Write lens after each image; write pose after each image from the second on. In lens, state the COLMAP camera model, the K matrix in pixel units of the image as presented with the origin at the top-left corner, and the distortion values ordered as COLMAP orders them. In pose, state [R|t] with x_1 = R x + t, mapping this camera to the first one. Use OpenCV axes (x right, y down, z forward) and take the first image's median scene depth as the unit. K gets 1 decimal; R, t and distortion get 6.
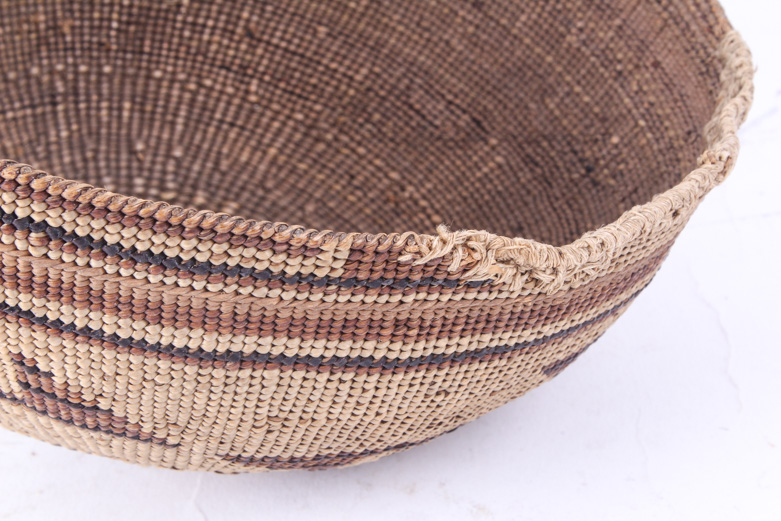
lens RADIAL K [[1936.9, 0, 390.8], [0, 1936.9, 261.3], [0, 0, 1]] dist [0.109863, 0.000000]
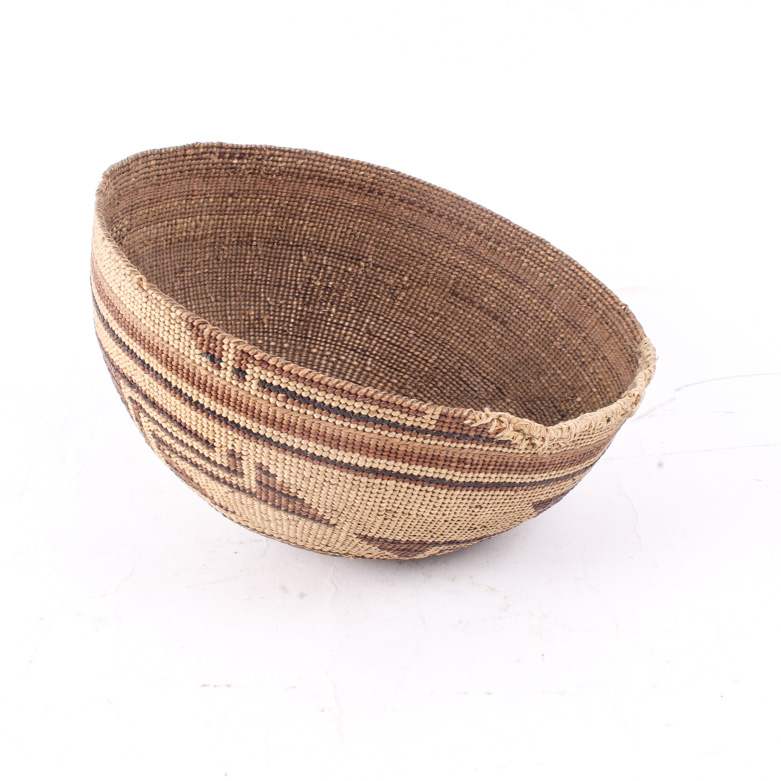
lens RADIAL K [[1640.4, 0, 390.4], [0, 1640.4, 389.9], [0, 0, 1]] dist [-0.036687, 0.000000]
pose [[0.997607, 0.068837, -0.006489, -0.055085], [-0.069054, 0.987209, -0.143699, 0.187811], [-0.003485, 0.143803, 0.989600, -0.568806]]
